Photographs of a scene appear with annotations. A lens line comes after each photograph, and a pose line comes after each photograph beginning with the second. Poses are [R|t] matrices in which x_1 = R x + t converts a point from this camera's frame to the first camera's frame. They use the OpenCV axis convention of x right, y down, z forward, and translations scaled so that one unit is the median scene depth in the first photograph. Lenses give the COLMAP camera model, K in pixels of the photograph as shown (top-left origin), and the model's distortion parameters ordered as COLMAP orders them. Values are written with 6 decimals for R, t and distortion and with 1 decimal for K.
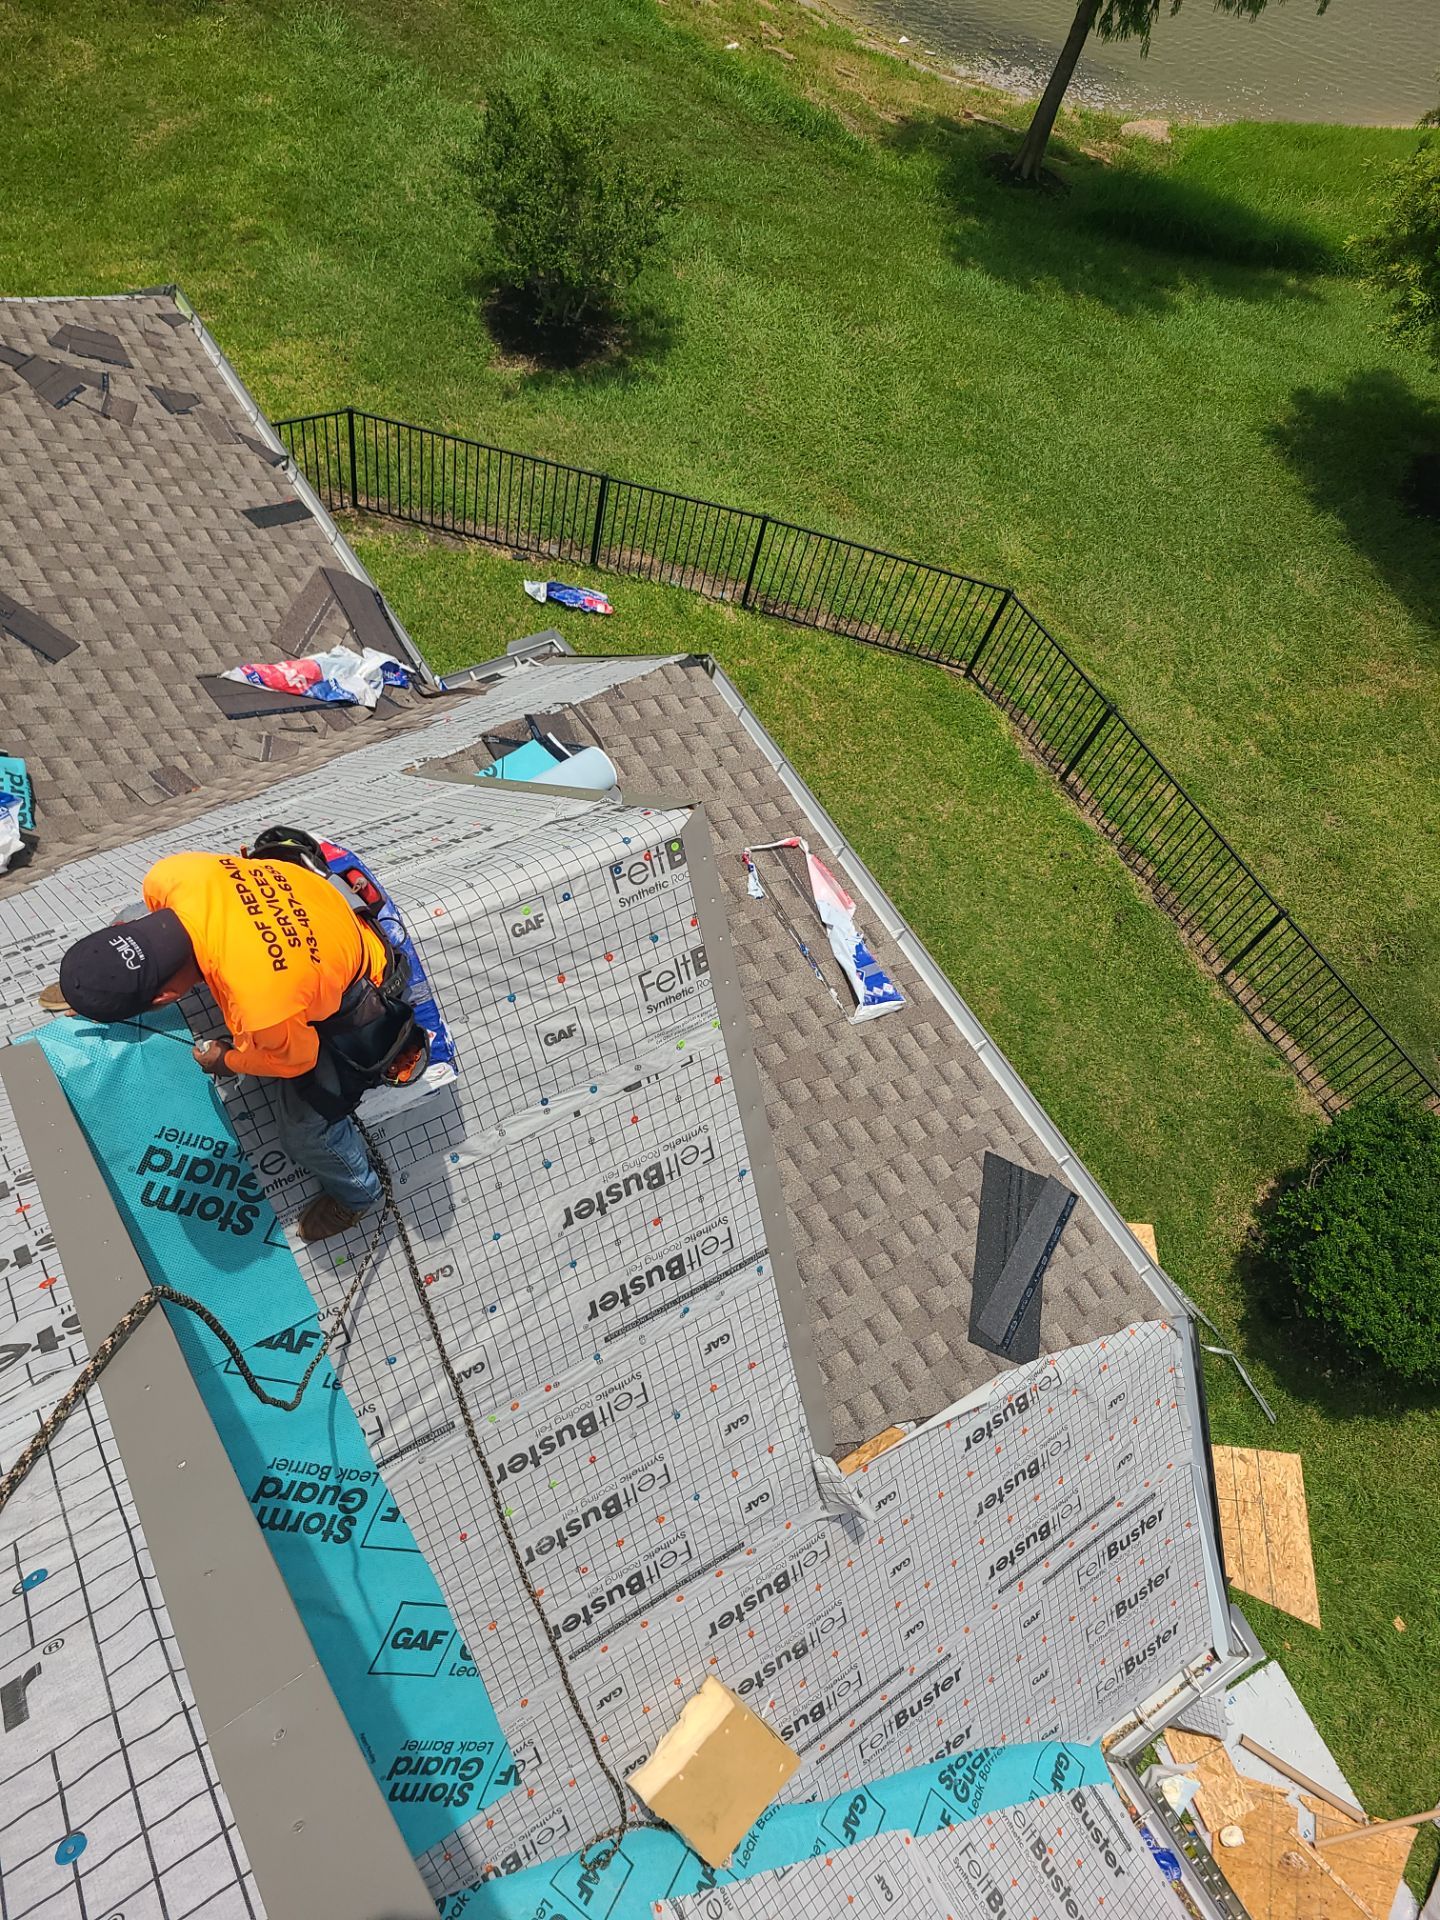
lens RADIAL K [[1370.5, 0, 764.5], [0, 1370.5, 909.9], [0, 0, 1]] dist [0.064192, -0.044461]
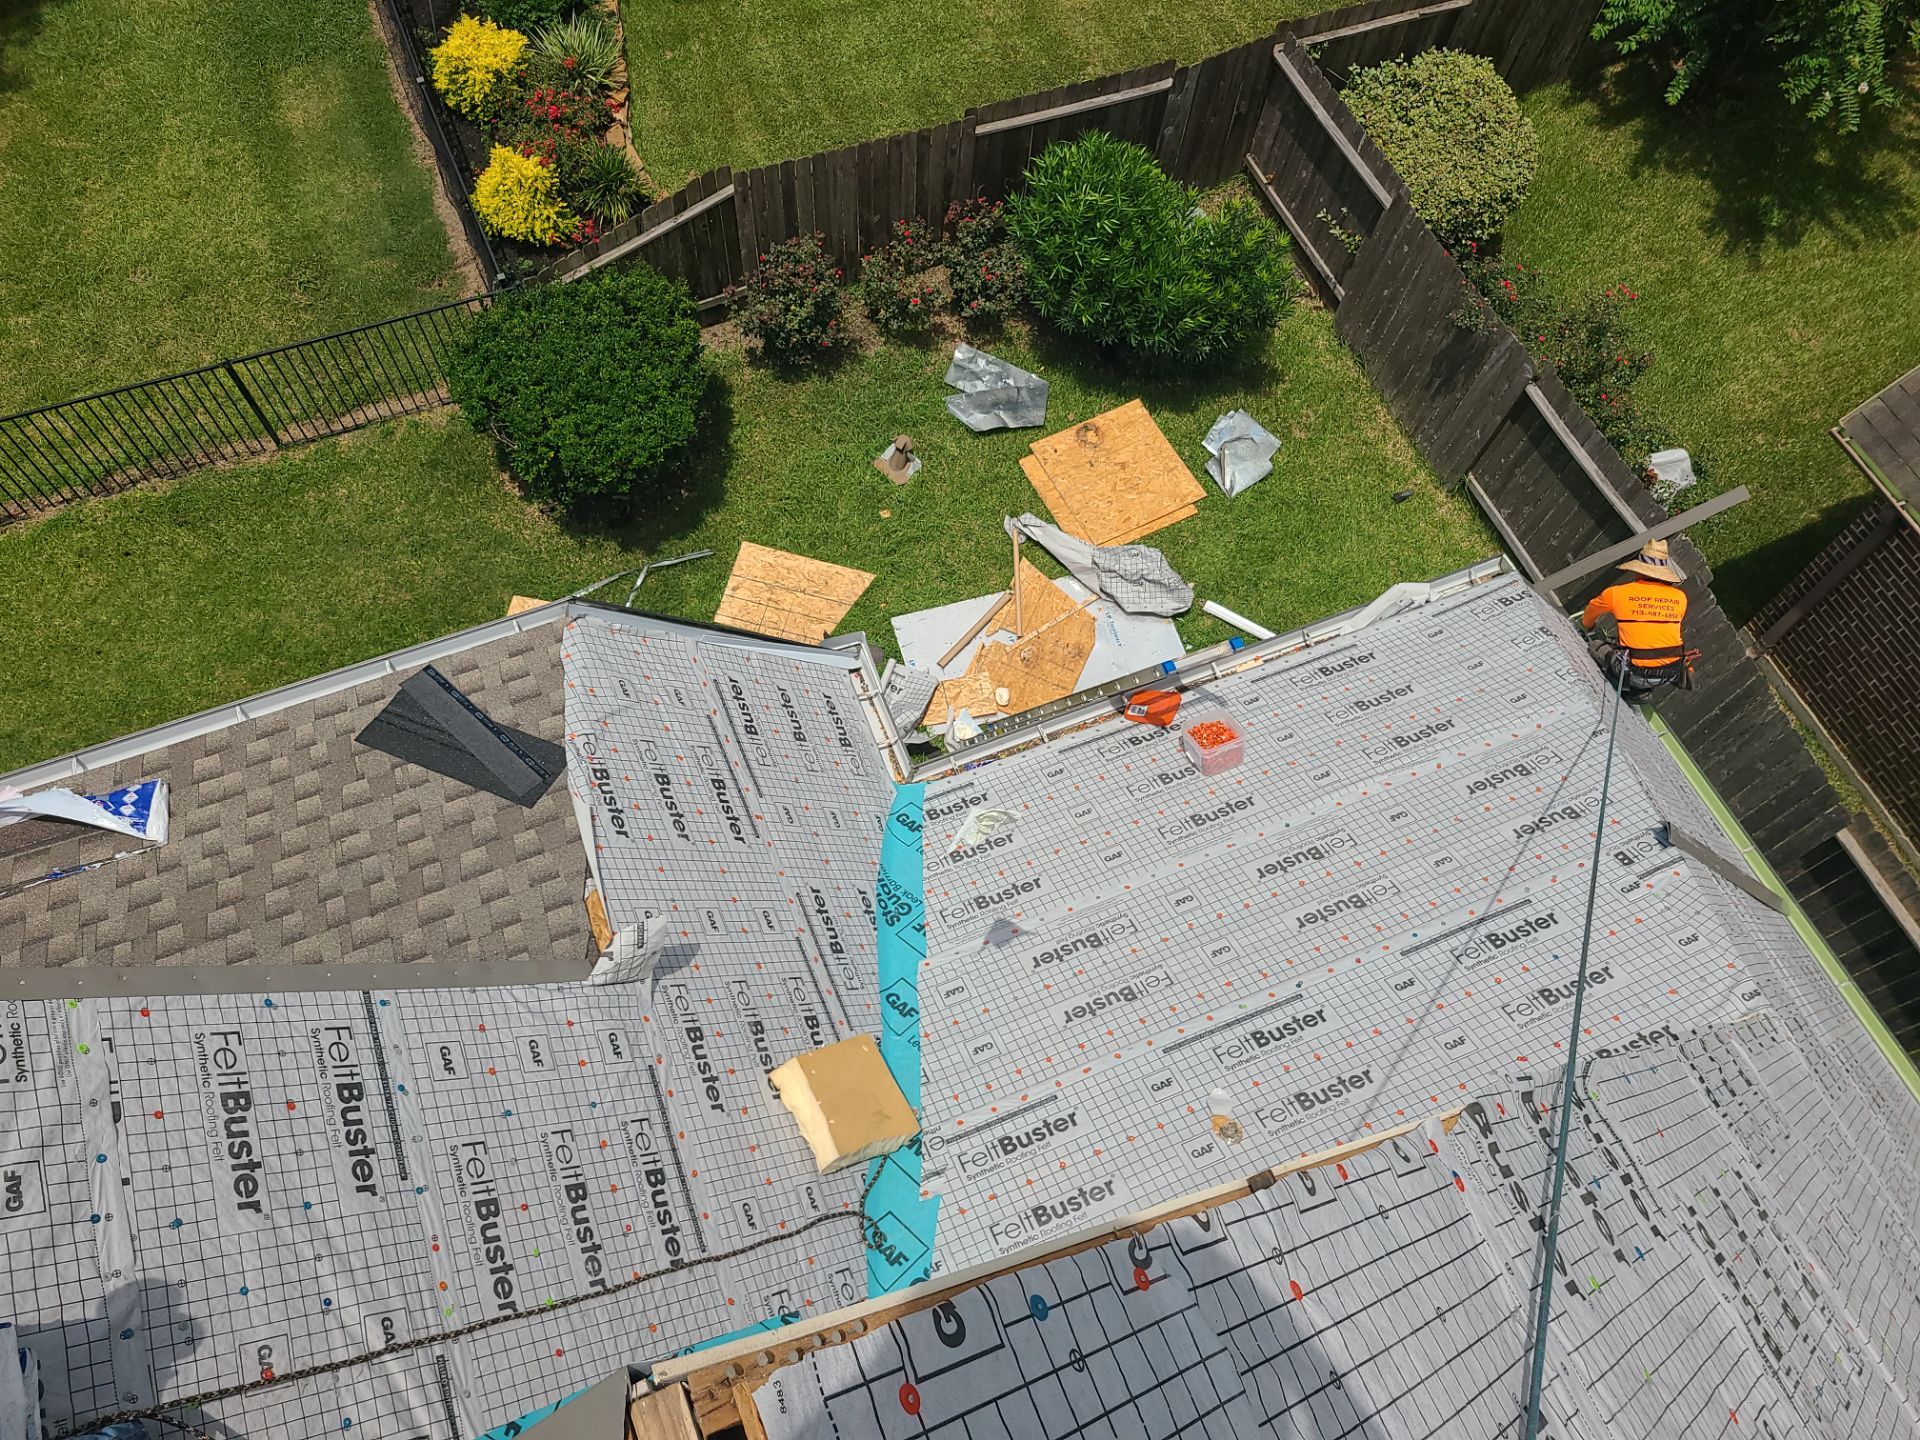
lens RADIAL K [[1419.6, 0, 956.8], [0, 1419.6, 644.5], [0, 0, 1]] dist [0.051435, -0.027930]
pose [[0.203914, -0.944670, 0.256939, 0.055393], [0.855143, 0.299645, 0.423016, 0.097989], [-0.476601, 0.133461, 0.868930, -0.103830]]
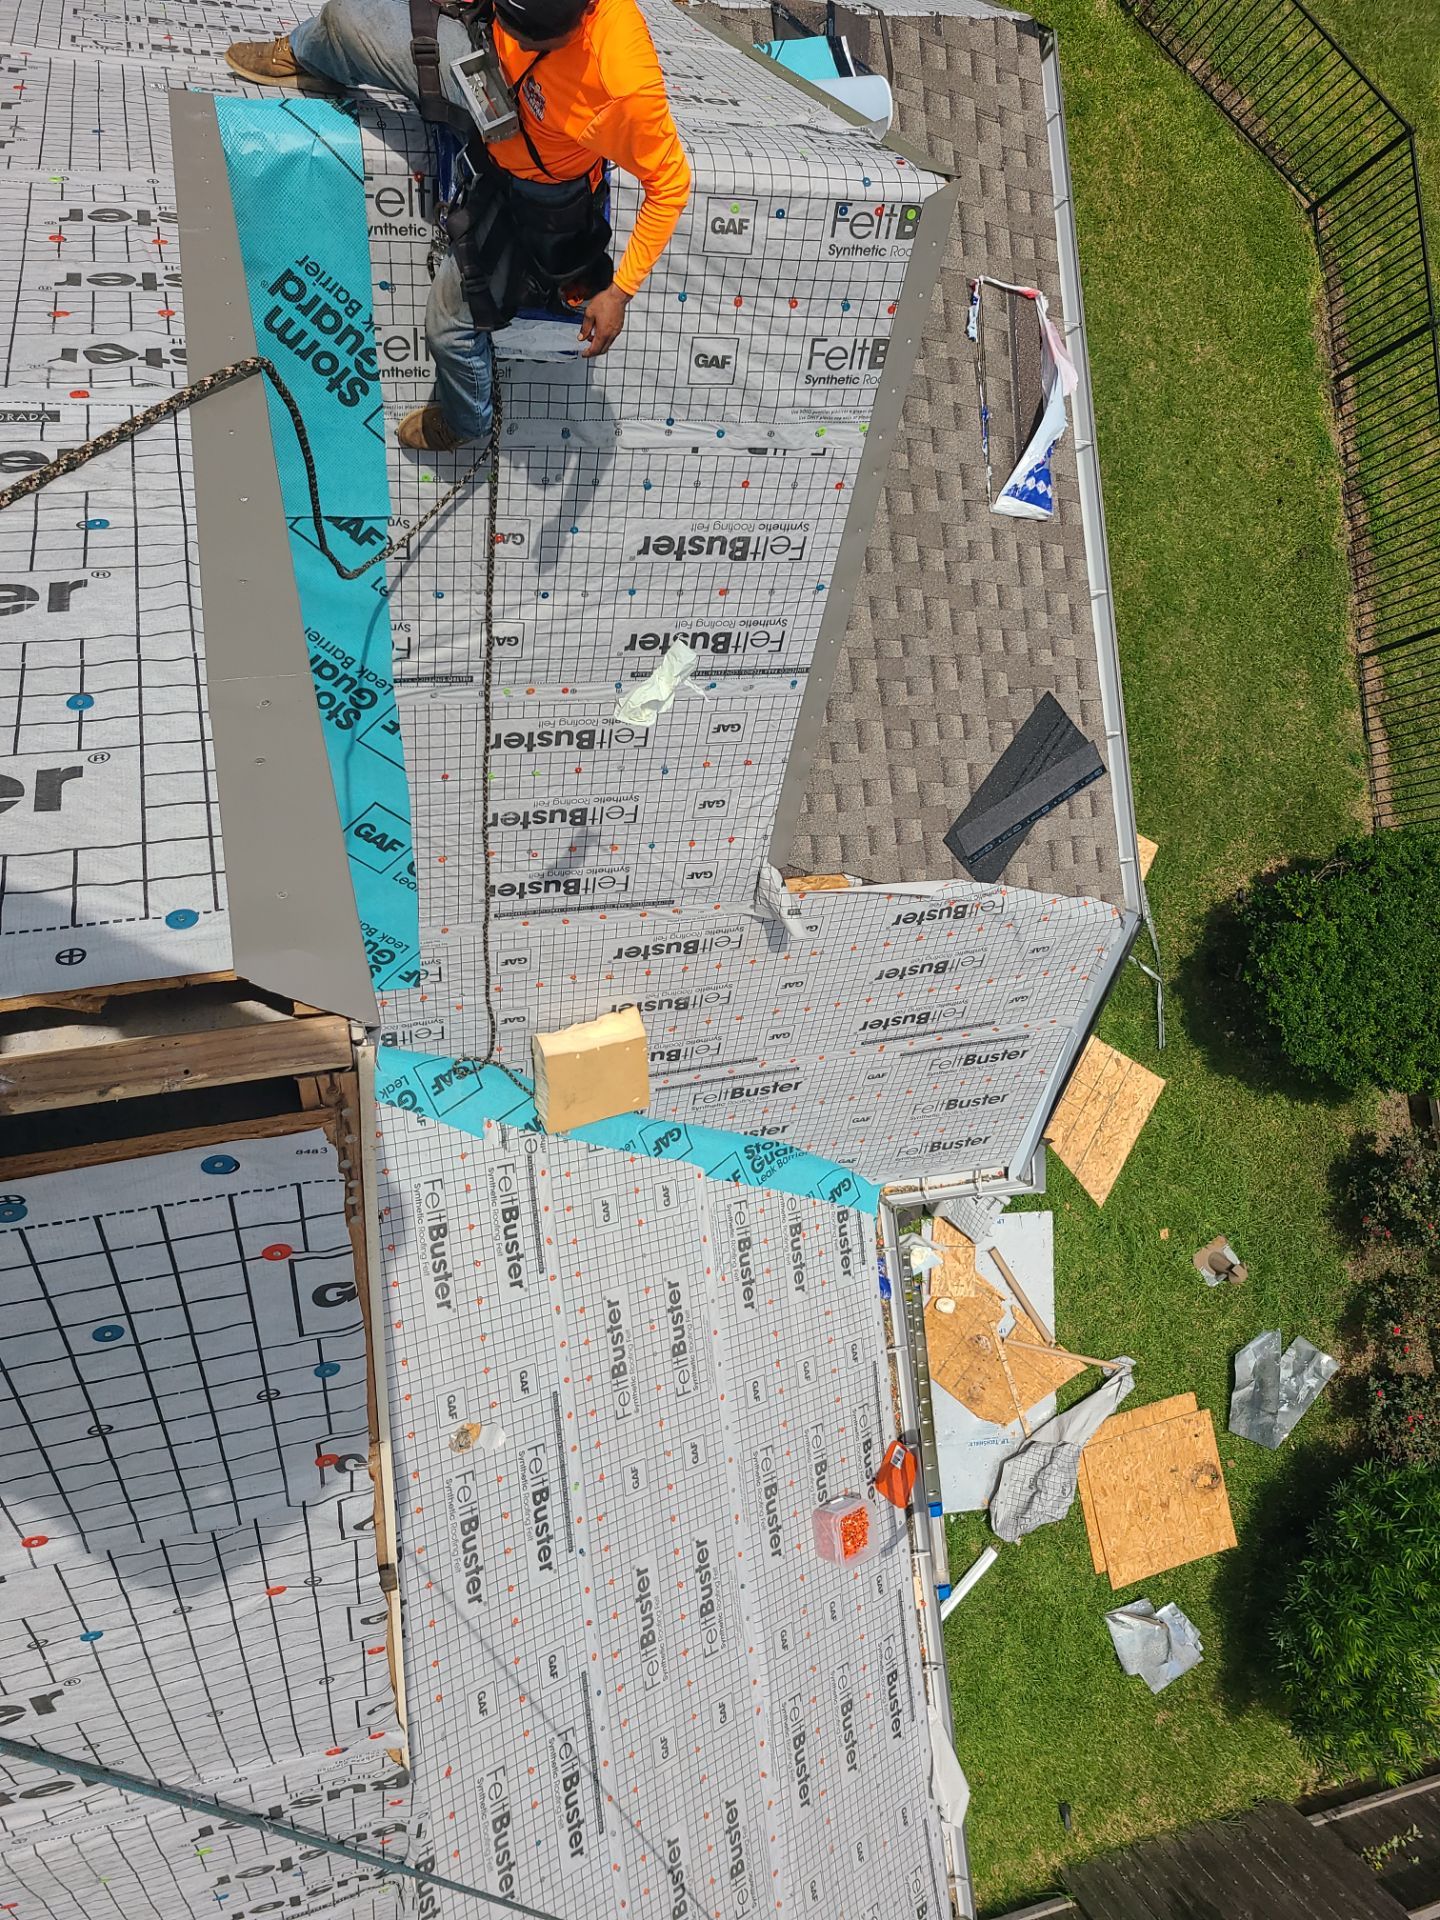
lens RADIAL K [[1419.6, 0, 786.4], [0, 1419.6, 951.1], [0, 0, 1]] dist [0.051435, -0.027930]
pose [[0.894720, 0.444279, 0.045742, 0.030074], [-0.430078, 0.829416, 0.356513, 0.049230], [0.120452, -0.338652, 0.933170, -0.052212]]
